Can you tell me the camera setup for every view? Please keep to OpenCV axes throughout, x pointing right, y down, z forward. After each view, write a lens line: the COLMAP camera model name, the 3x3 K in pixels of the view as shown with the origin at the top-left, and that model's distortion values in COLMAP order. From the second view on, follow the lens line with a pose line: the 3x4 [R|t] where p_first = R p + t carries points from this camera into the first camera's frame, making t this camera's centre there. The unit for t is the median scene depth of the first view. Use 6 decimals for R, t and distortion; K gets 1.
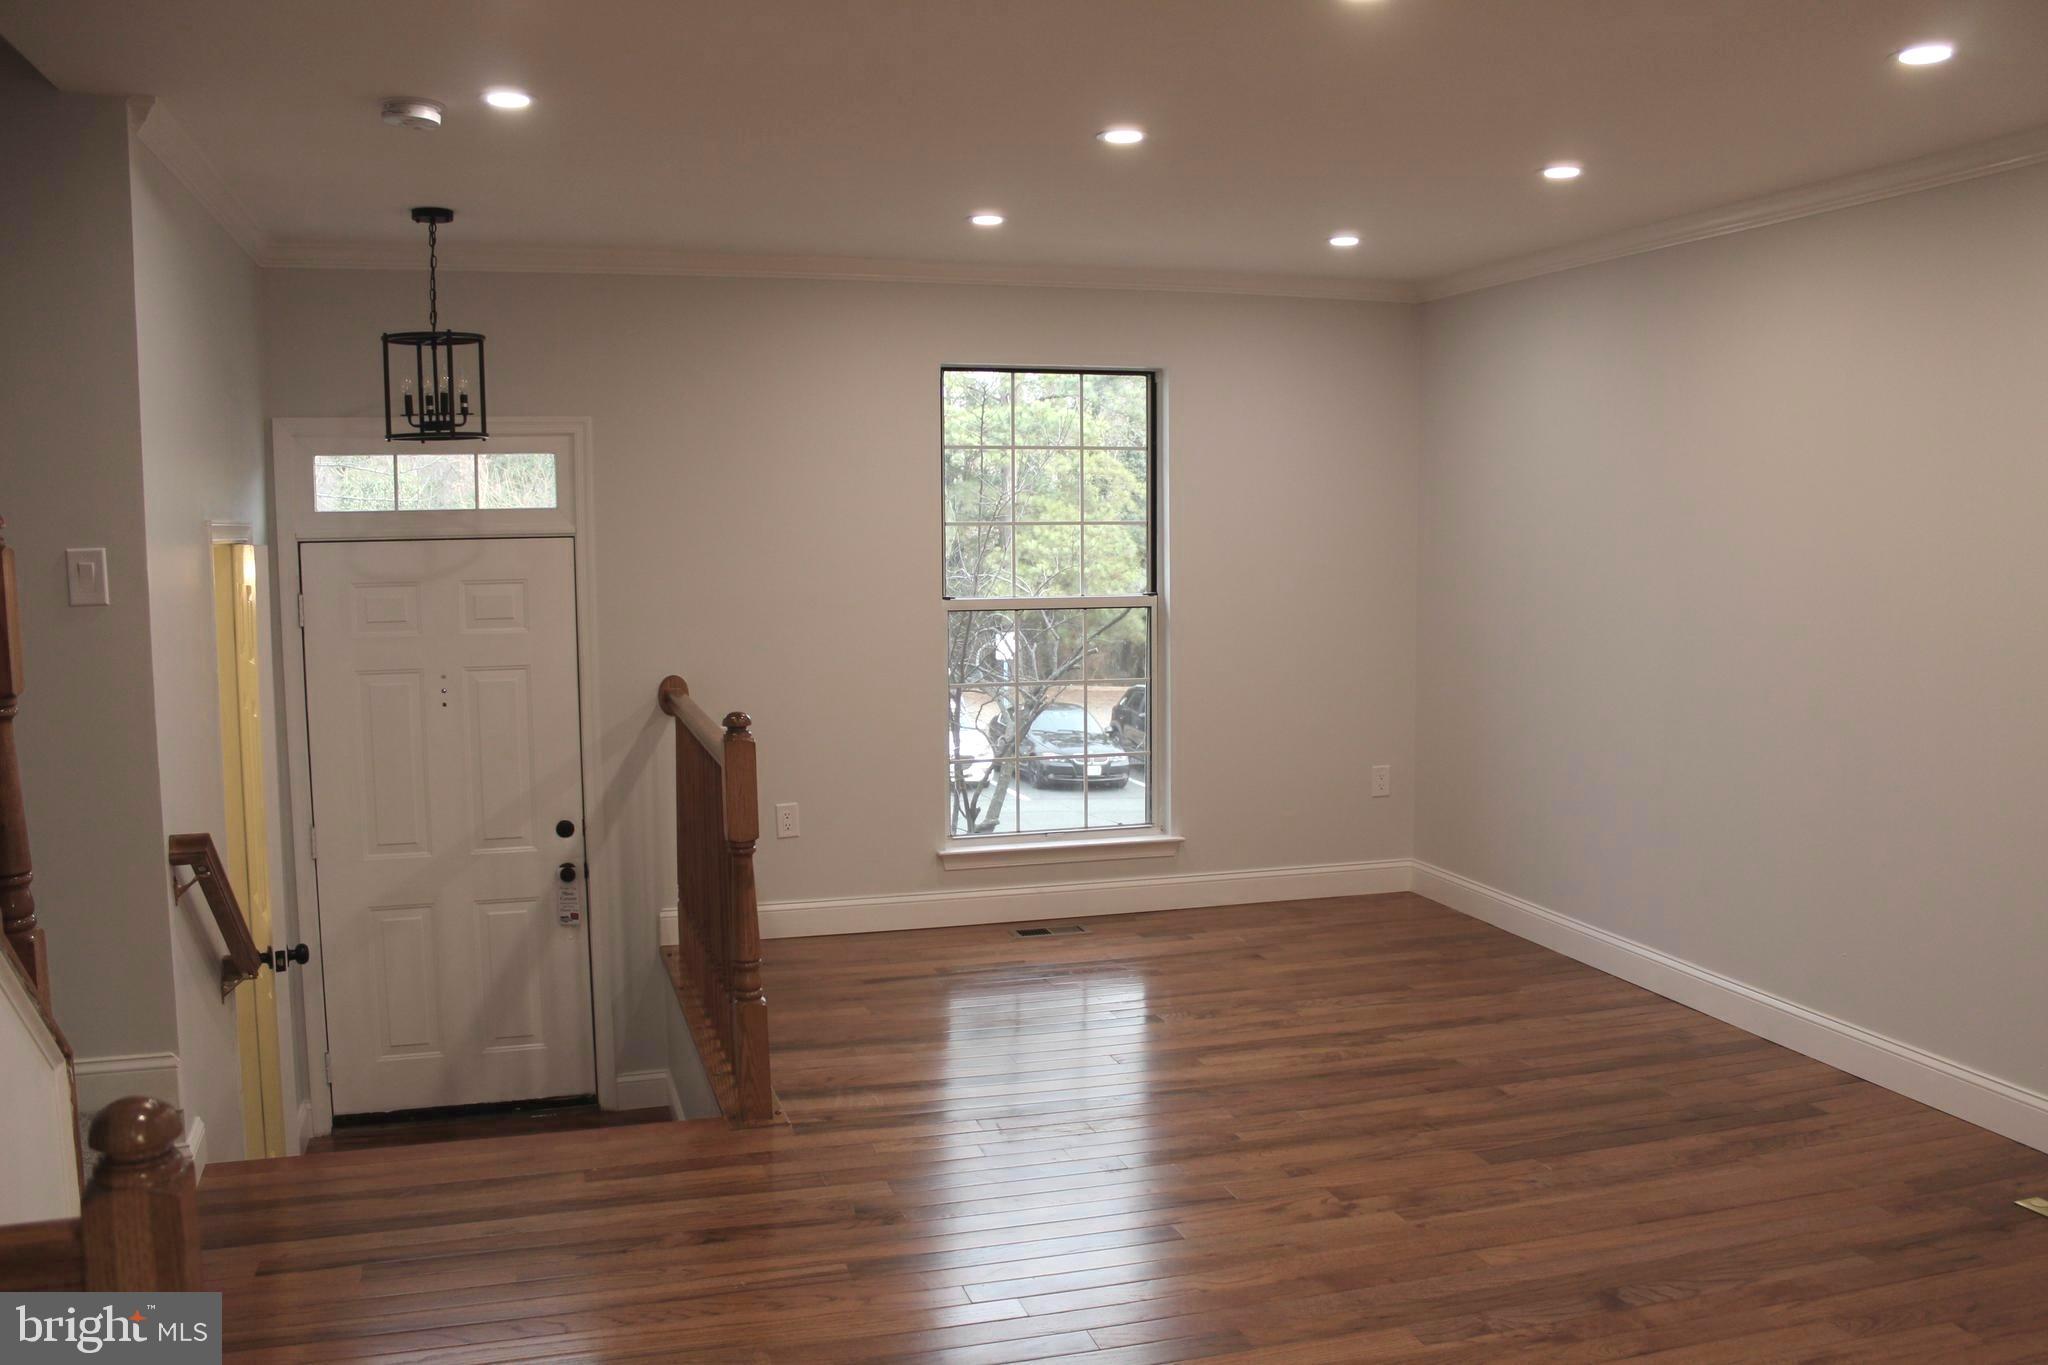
lens RADIAL K [[1644.1, 0, 1033.1], [0, 1644.1, 679.1], [0, 0, 1]] dist [-0.183769, 0.131356]
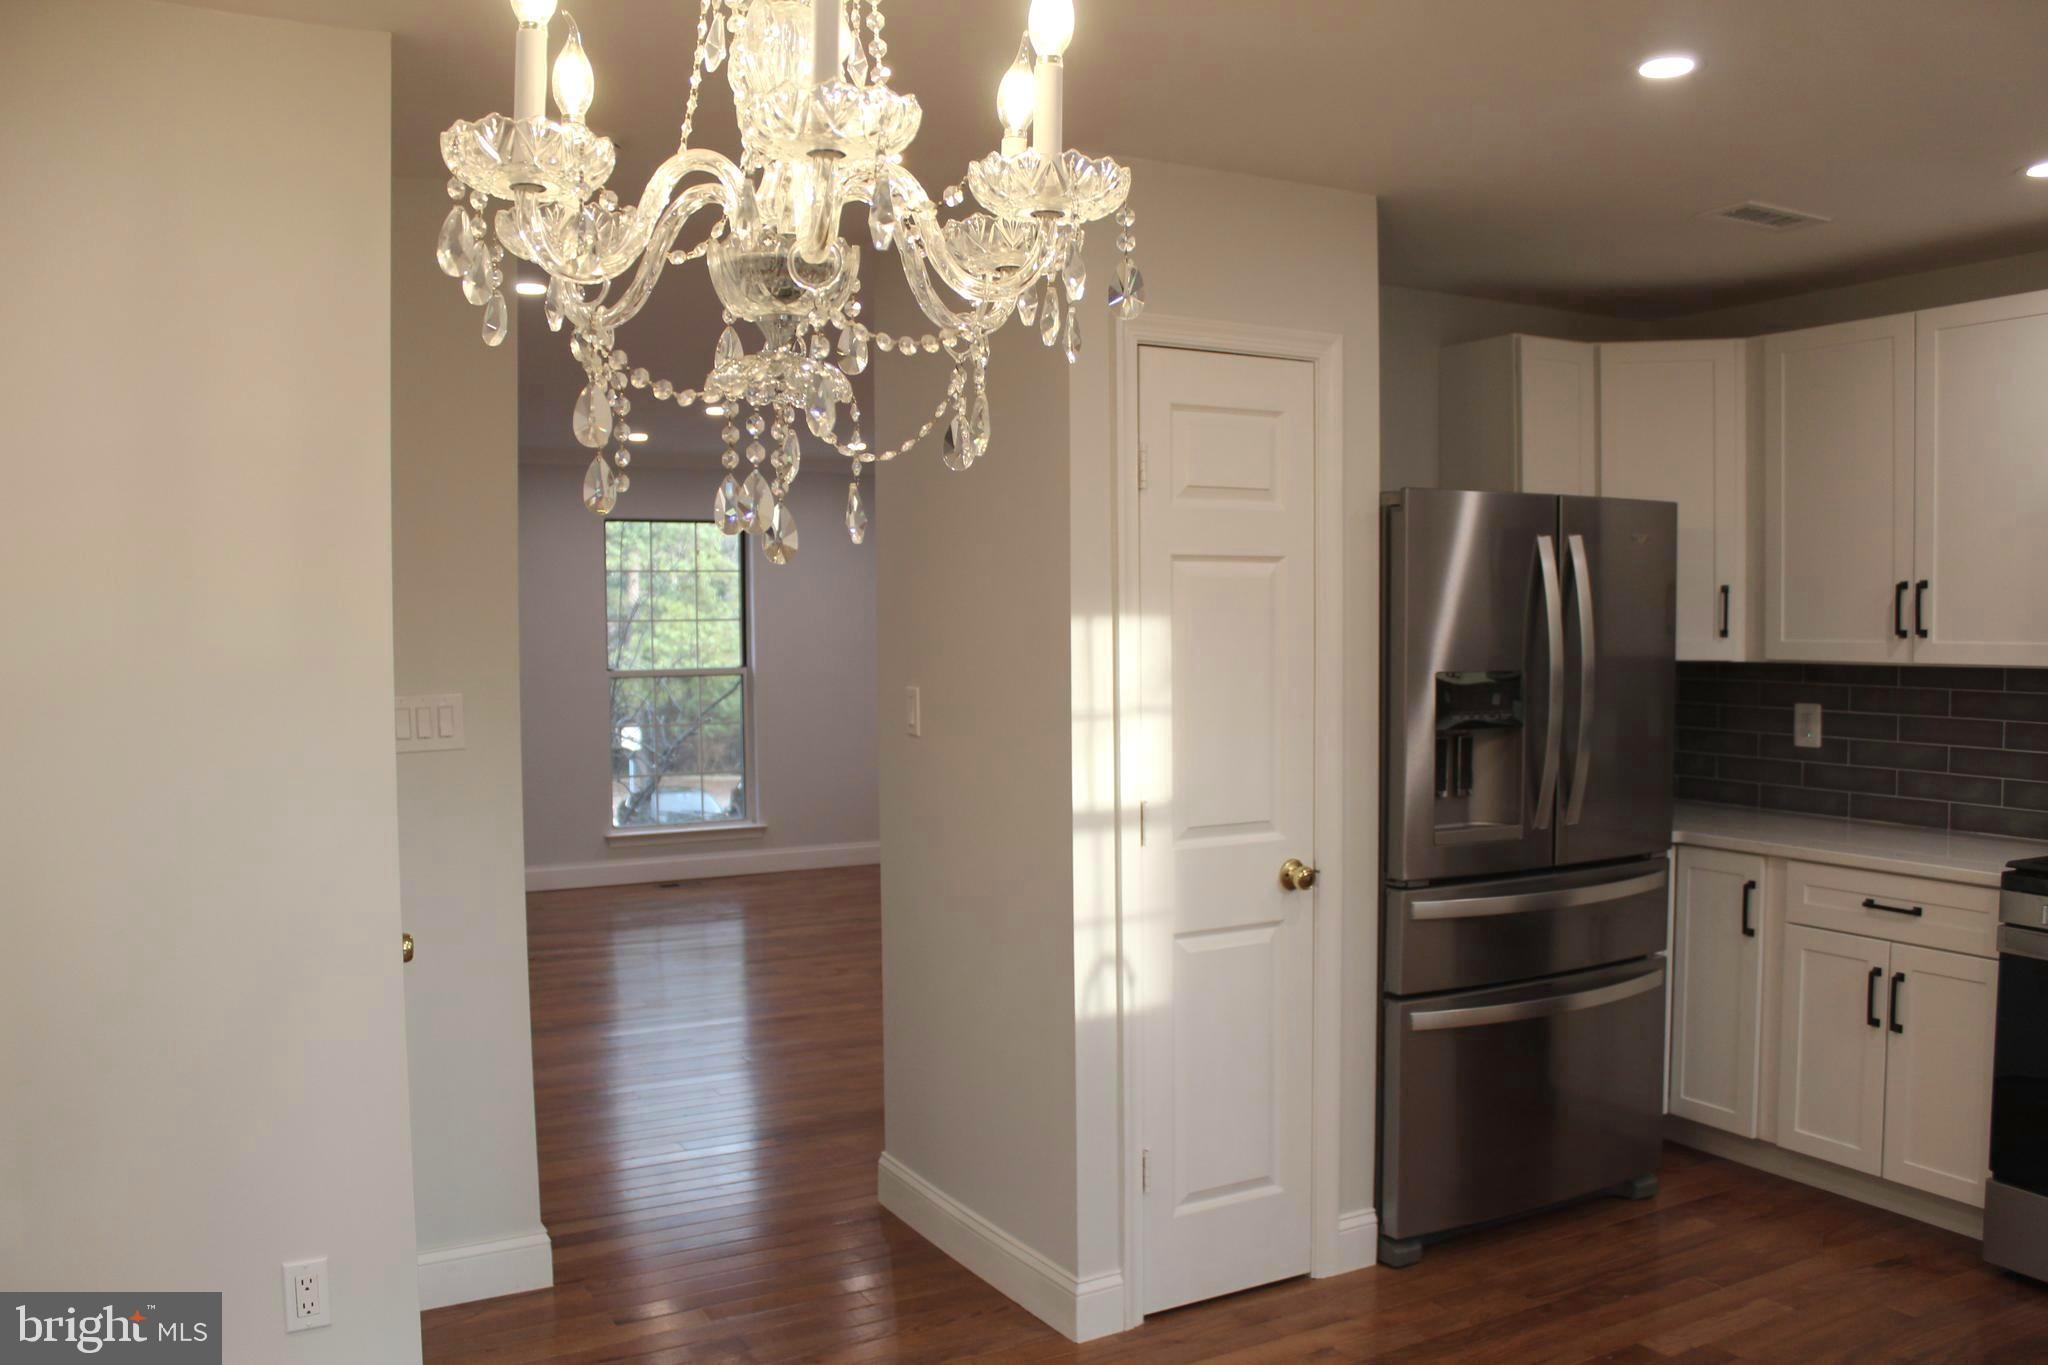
lens RADIAL K [[1644.1, 0, 1033.1], [0, 1644.1, 679.1], [0, 0, 1]] dist [-0.183769, 0.131356]
pose [[0.973703, -0.010602, 0.227575, -0.010930], [0.024195, 0.998080, -0.057024, 0.048364], [-0.226534, 0.061030, 0.972089, -0.494053]]
